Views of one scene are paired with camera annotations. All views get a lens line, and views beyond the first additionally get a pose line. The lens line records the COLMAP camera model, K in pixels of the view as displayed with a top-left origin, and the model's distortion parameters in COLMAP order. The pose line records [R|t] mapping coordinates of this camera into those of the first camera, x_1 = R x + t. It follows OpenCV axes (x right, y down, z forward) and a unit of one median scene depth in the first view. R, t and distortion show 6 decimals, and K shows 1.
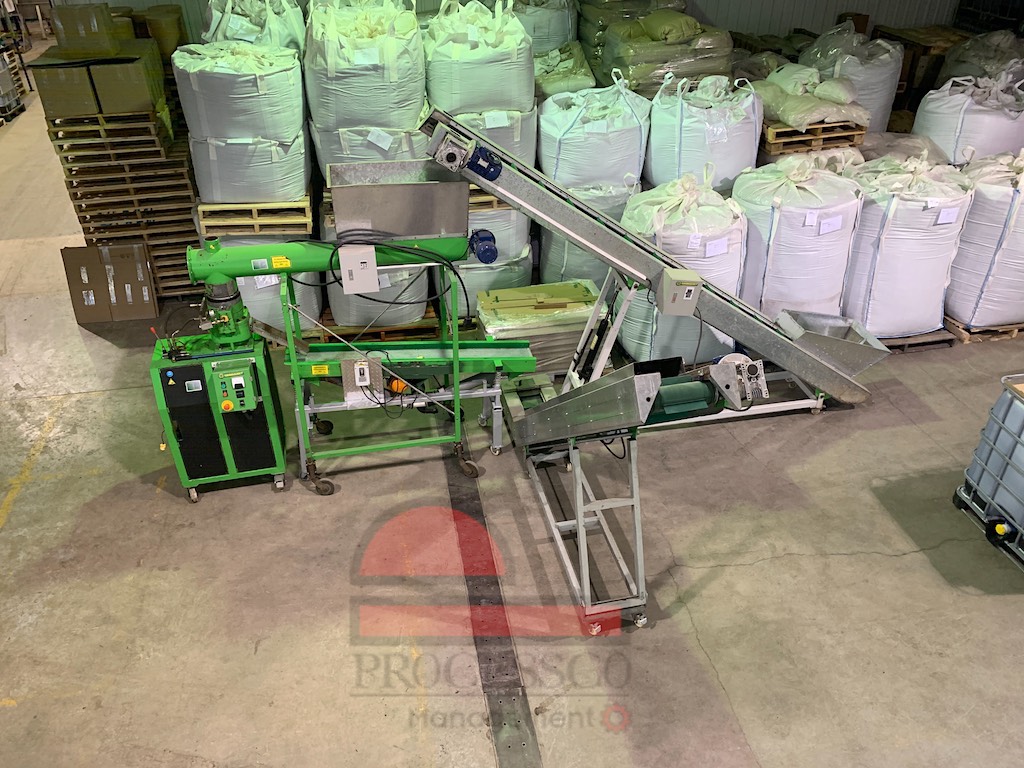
lens RADIAL K [[781.6, 0, 508.4], [0, 781.6, 381.2], [0, 0, 1]] dist [0.035253, -0.035425]
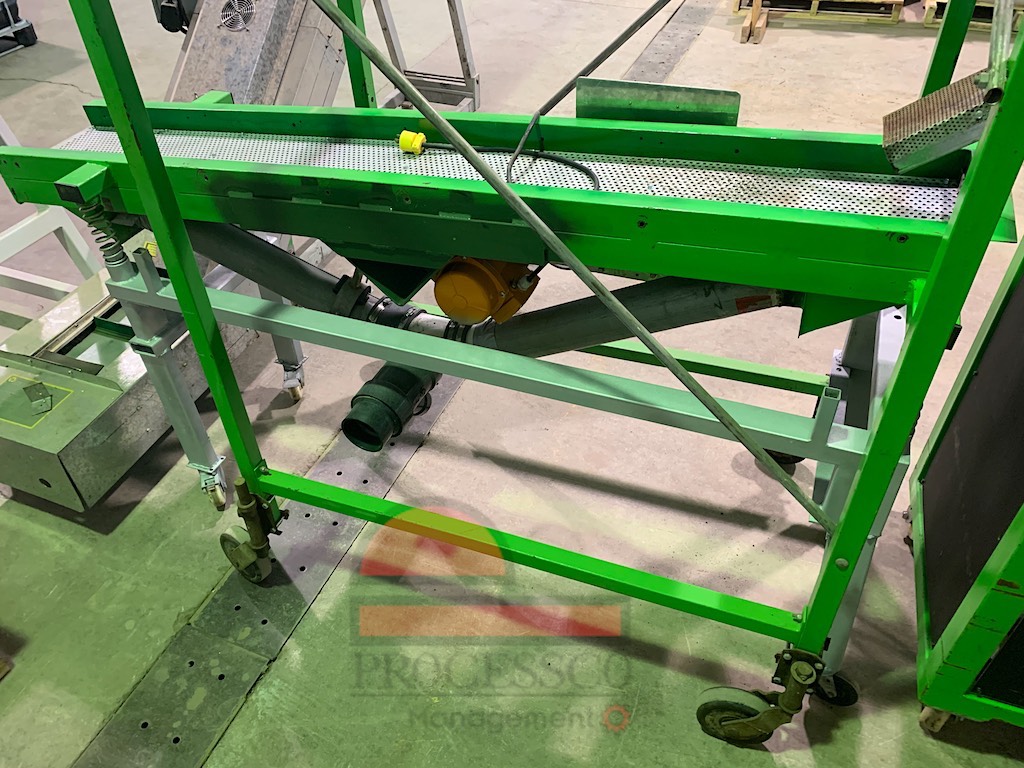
lens RADIAL K [[781.6, 0, 515.2], [0, 781.6, 384.7], [0, 0, 1]] dist [0.035253, -0.035425]
pose [[-0.844293, -0.332707, 0.420090, -0.251585], [0.313436, 0.329249, 0.890704, -0.198741], [-0.434657, 0.883686, -0.173700, 1.010719]]
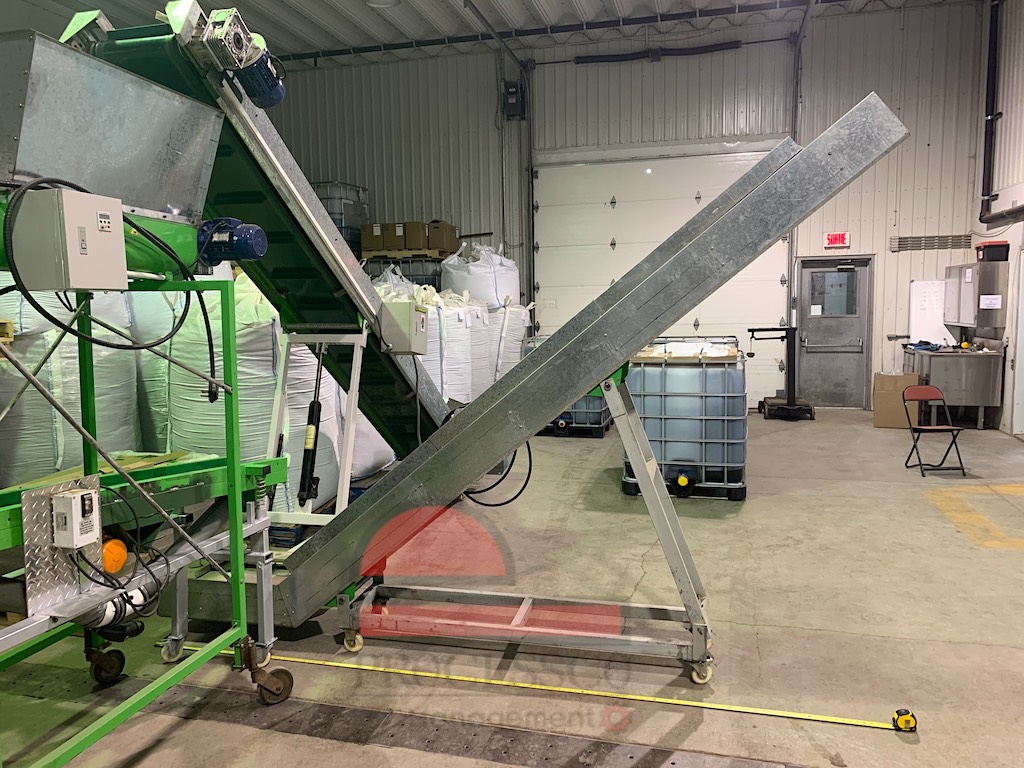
lens RADIAL K [[781.6, 0, 503.0], [0, 781.6, 383.3], [0, 0, 1]] dist [0.035253, -0.035425]
pose [[0.431460, -0.088260, 0.897804, -0.407344], [0.504636, 0.848546, -0.159096, 0.098288], [-0.747787, 0.521708, 0.410653, 0.552148]]
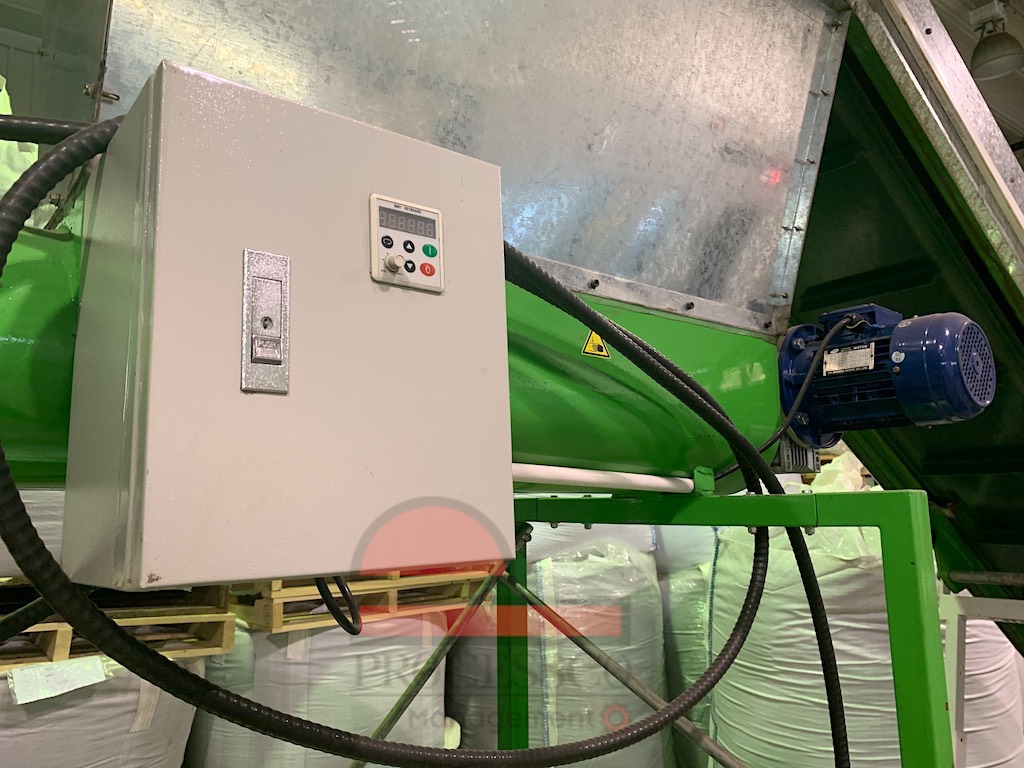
lens RADIAL K [[781.6, 0, 518.7], [0, 781.6, 384.7], [0, 0, 1]] dist [0.035253, -0.035425]
pose [[0.883804, 0.058491, 0.464186, -0.172784], [0.271971, 0.743067, -0.611460, -0.059871], [-0.380686, 0.666656, 0.640818, 0.761542]]
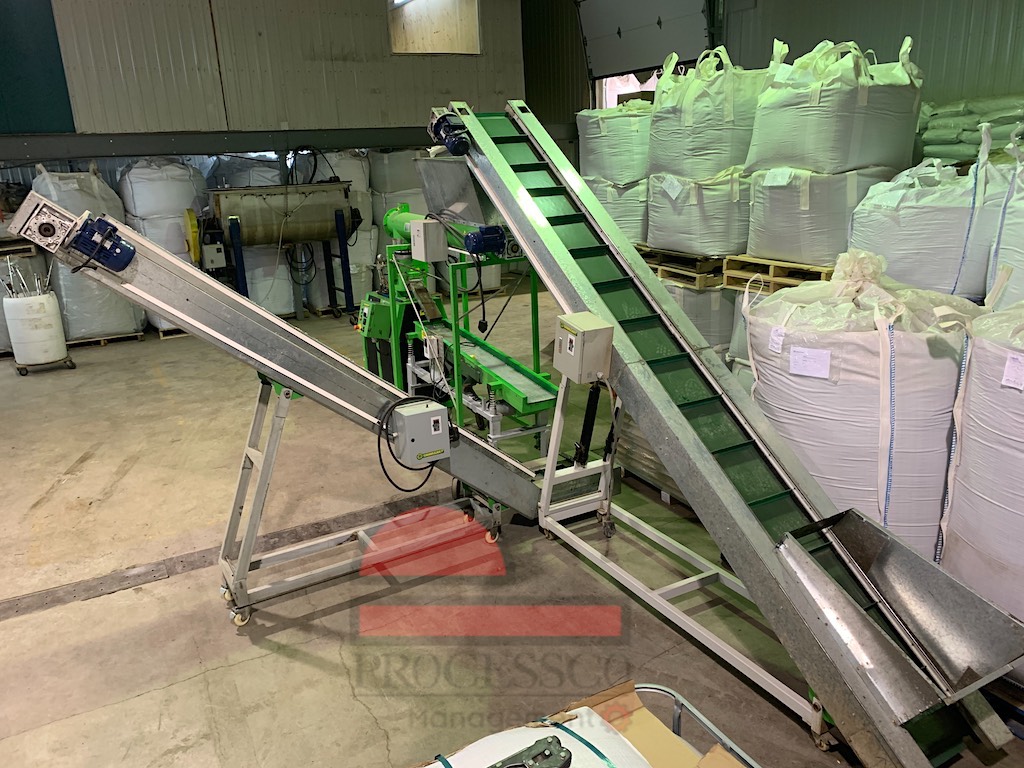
lens RADIAL K [[781.6, 0, 509.2], [0, 781.6, 382.9], [0, 0, 1]] dist [0.035253, -0.035425]
pose [[0.313500, 0.271632, -0.909909, 0.734831], [-0.491397, 0.866344, 0.089321, -0.101880], [0.812556, 0.419124, 0.405078, 0.600956]]
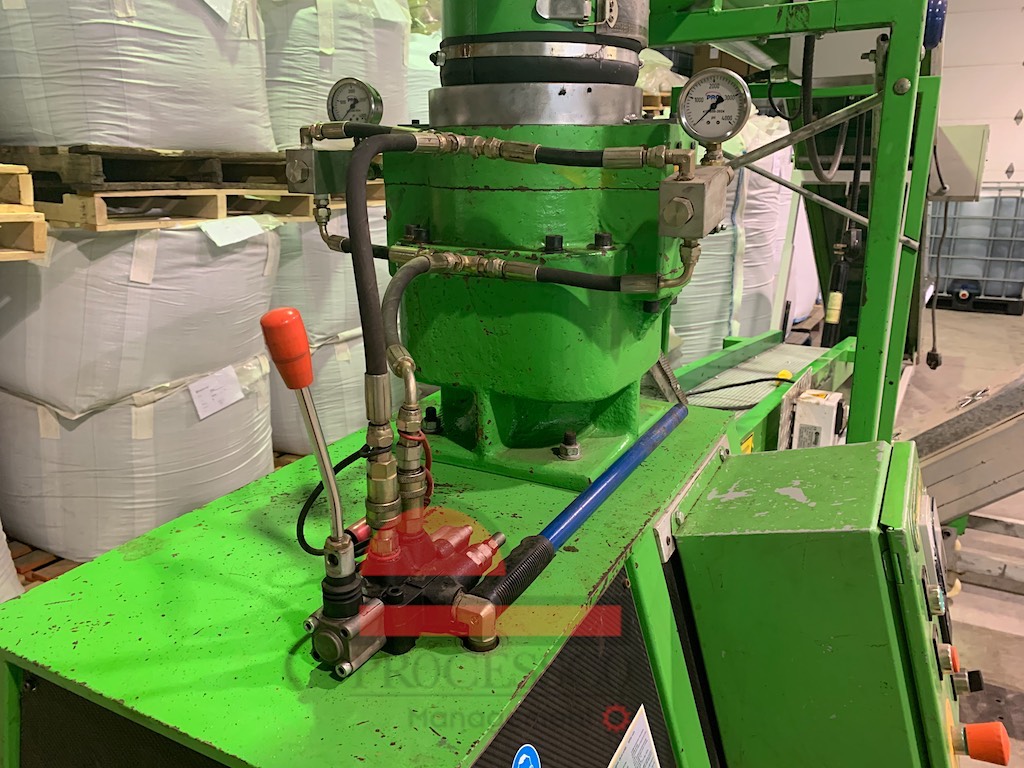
lens RADIAL K [[781.6, 0, 501.7], [0, 781.6, 386.4], [0, 0, 1]] dist [0.035253, -0.035425]
pose [[0.654463, -0.212176, 0.725713, -0.412674], [0.417716, 0.901507, -0.113132, -0.035329], [-0.630231, 0.377183, 0.678632, 0.774601]]
